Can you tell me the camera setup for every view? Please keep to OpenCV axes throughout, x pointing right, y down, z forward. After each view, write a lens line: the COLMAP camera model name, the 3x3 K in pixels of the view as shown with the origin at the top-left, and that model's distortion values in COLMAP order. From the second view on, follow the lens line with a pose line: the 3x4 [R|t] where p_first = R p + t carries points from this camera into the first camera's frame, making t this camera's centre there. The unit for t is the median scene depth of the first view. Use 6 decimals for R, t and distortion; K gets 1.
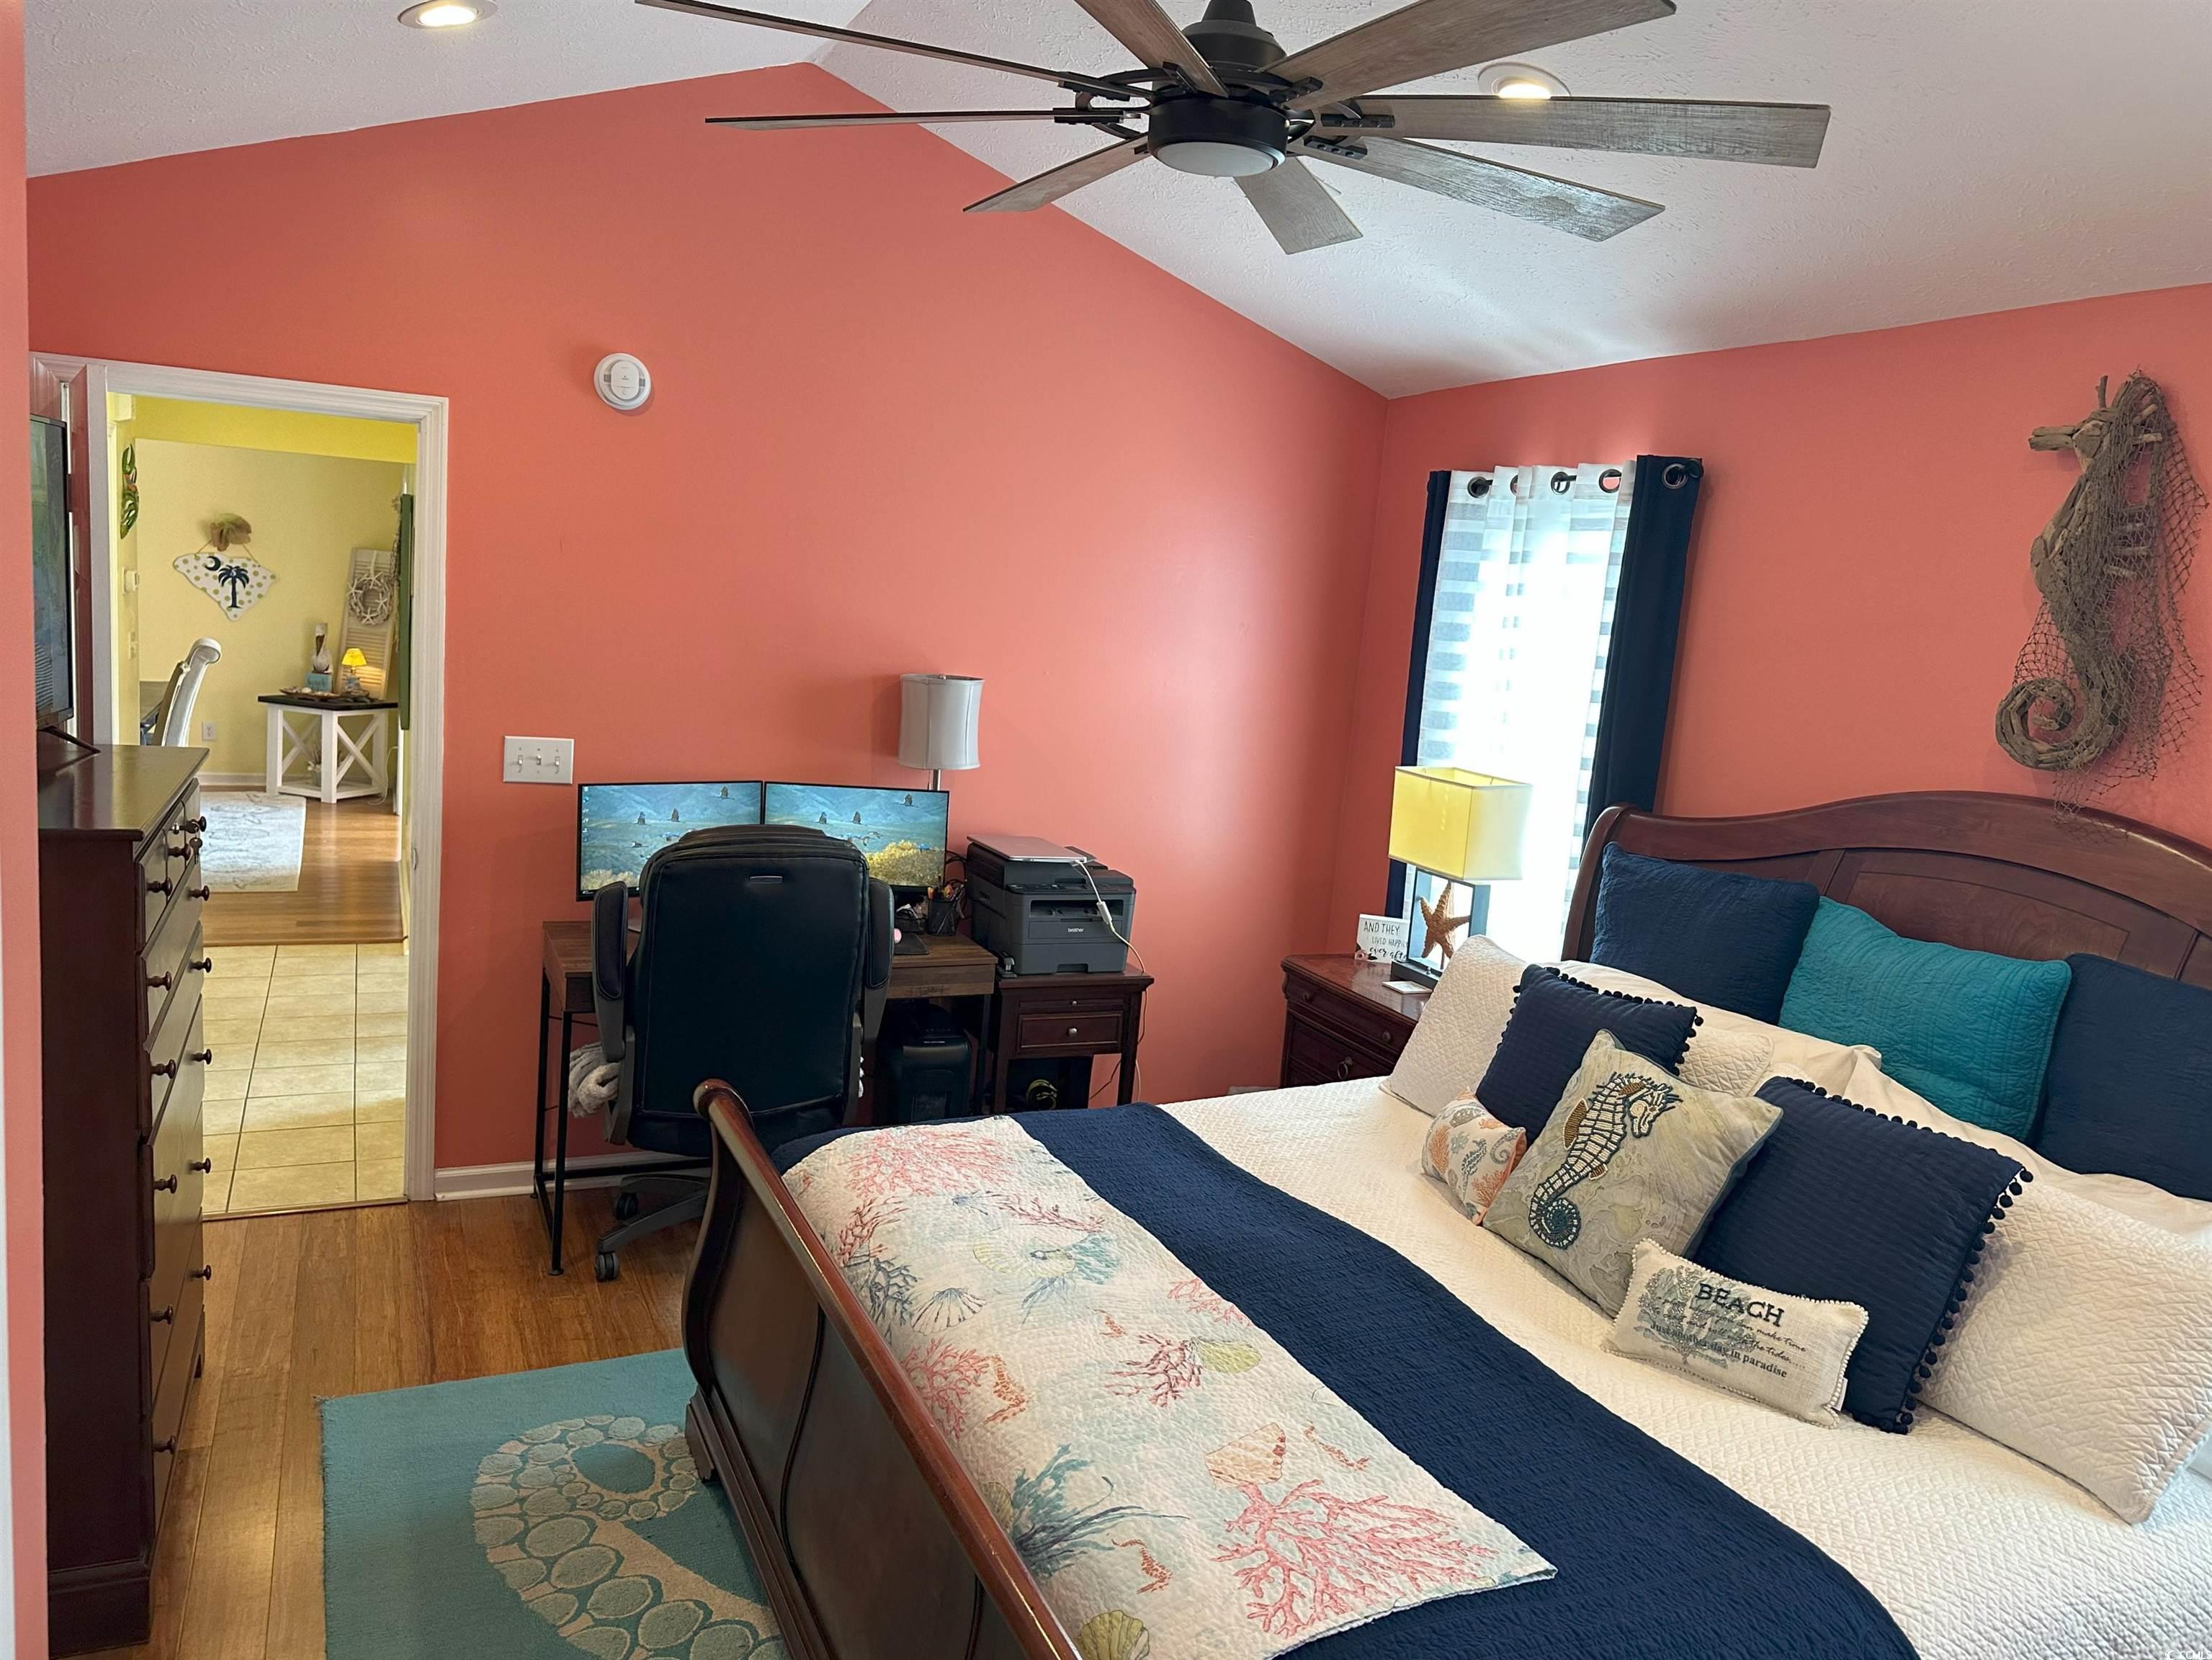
lens RADIAL K [[1541.7, 0, 1137.4], [0, 1541.7, 816.5], [0, 0, 1]] dist [0.077824, -0.082279]
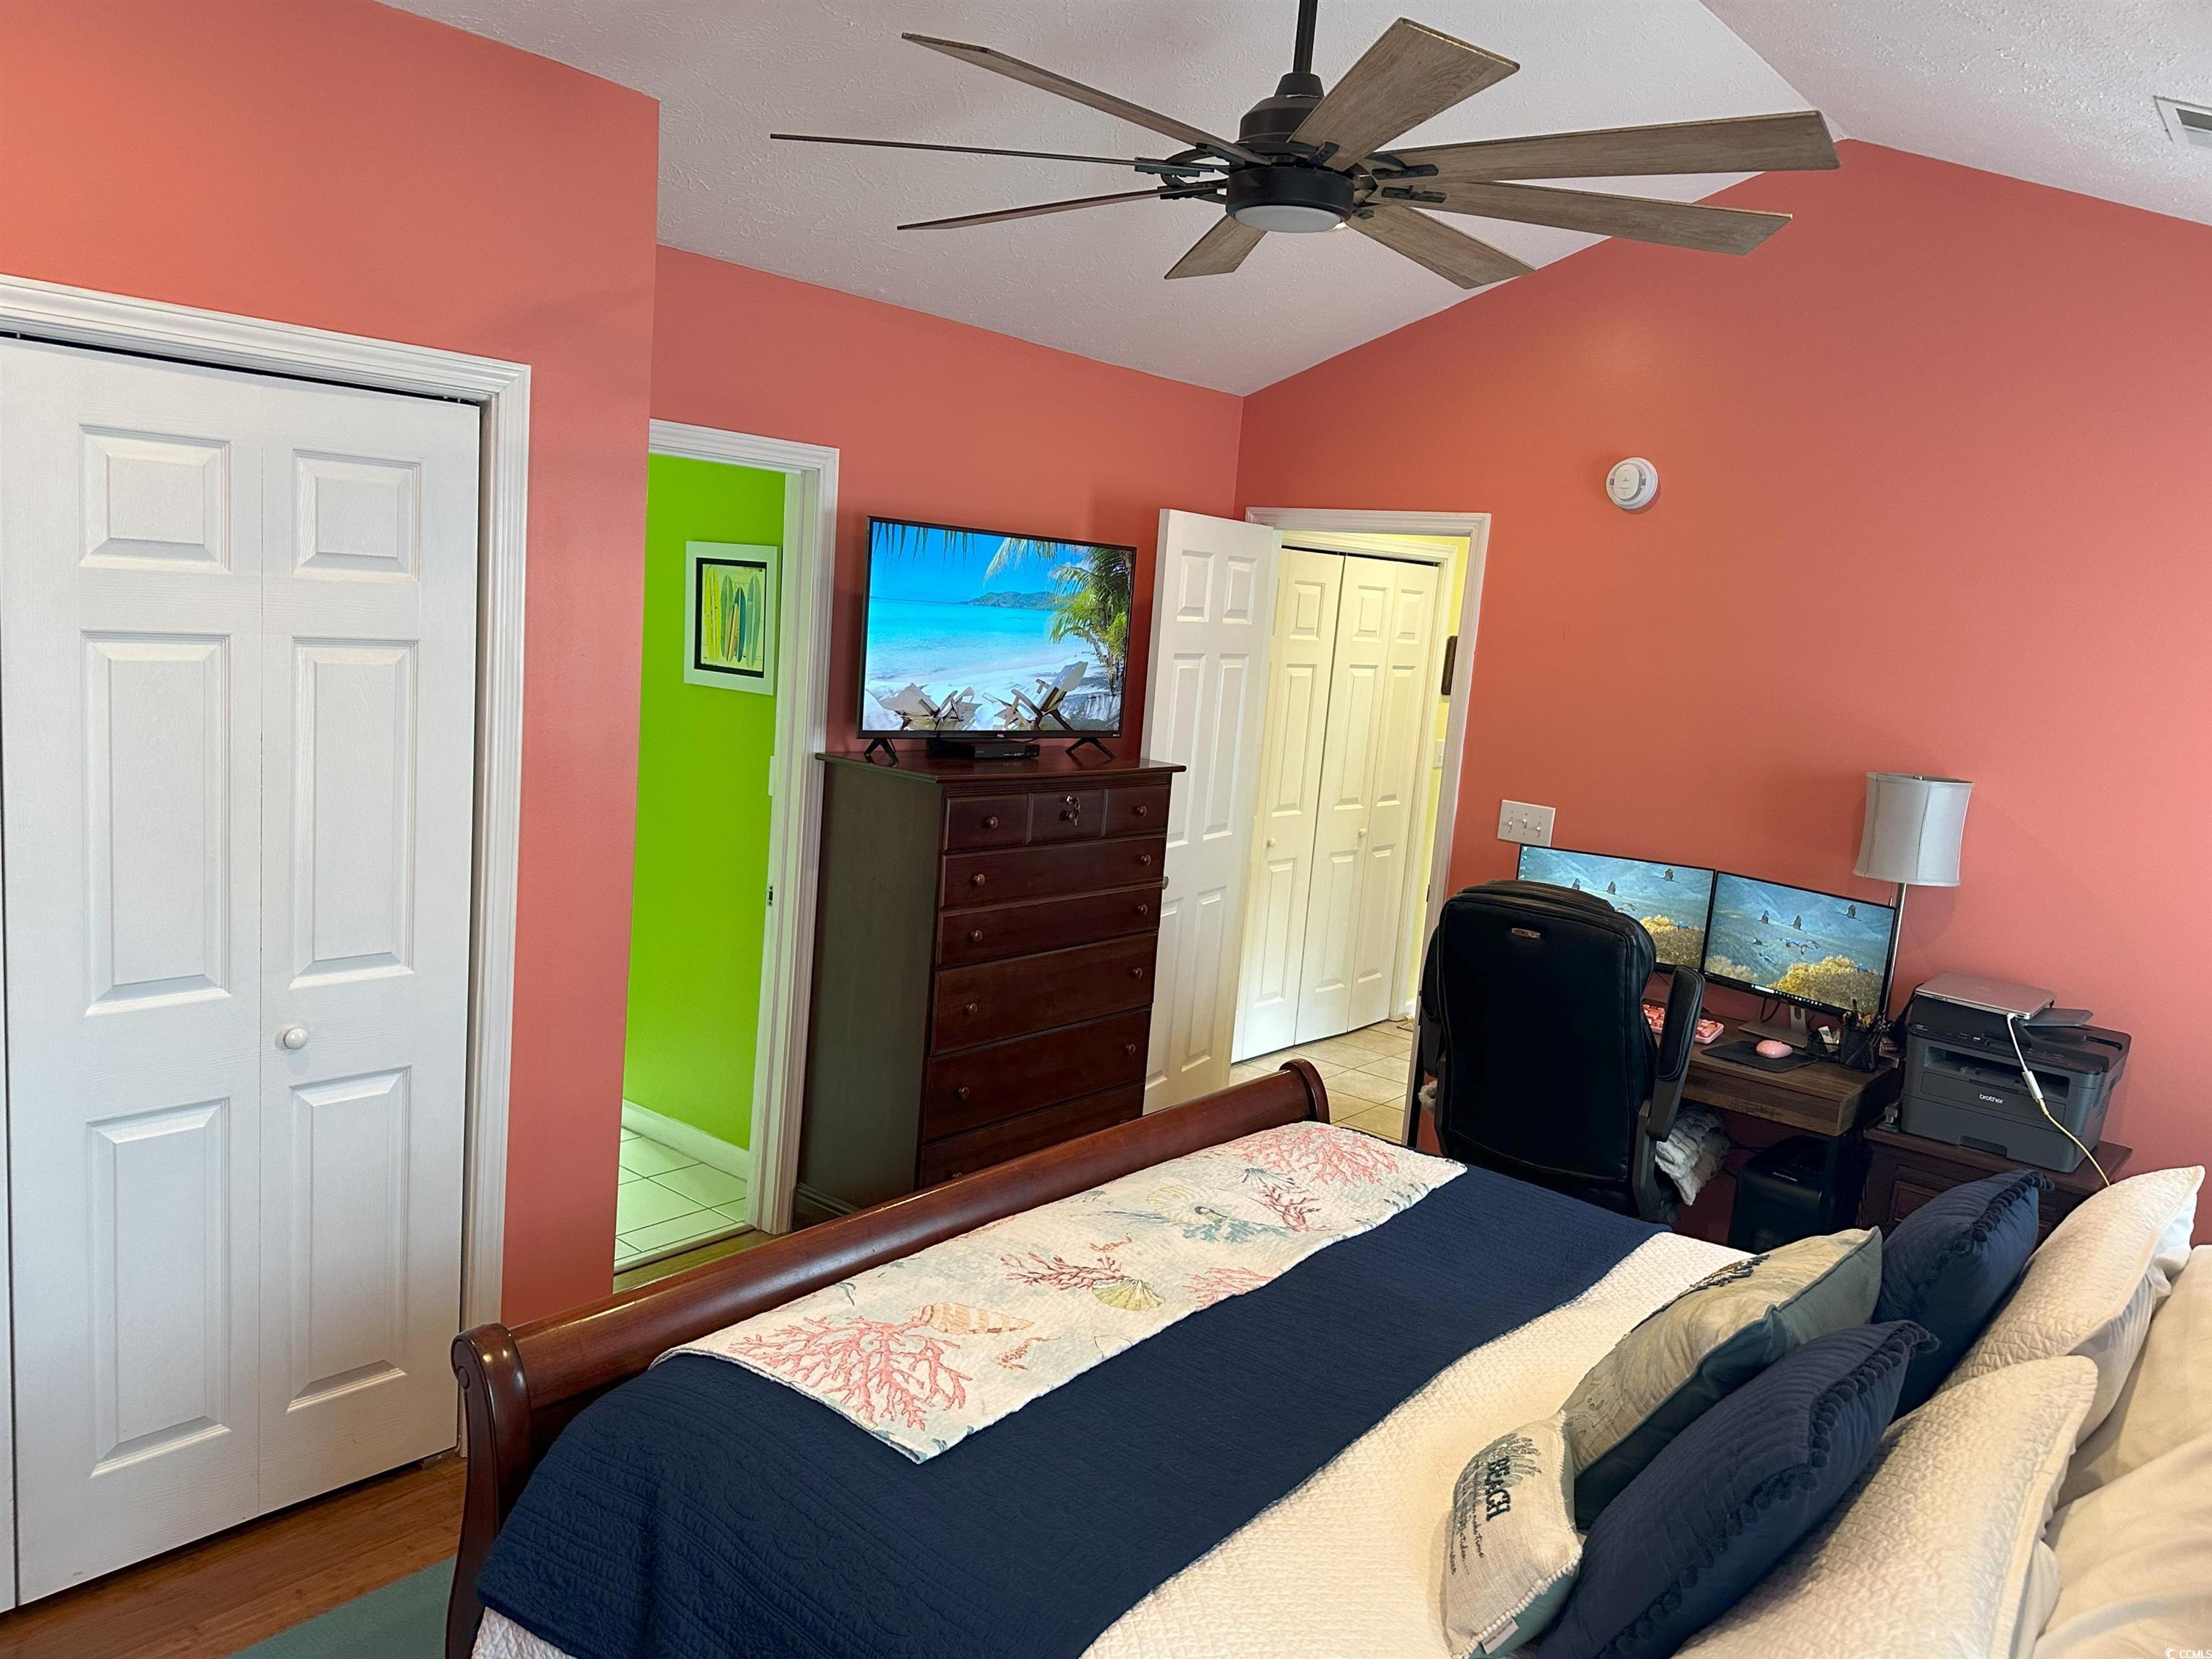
lens RADIAL K [[1622.3, 0, 1112.5], [0, 1622.3, 836.2], [0, 0, 1]] dist [0.058127, -0.067168]
pose [[0.422827, 0.080200, -0.902655, 1.227616], [-0.175992, 0.984379, 0.005022, 0.041811], [0.888957, 0.156736, 0.430336, 0.556452]]
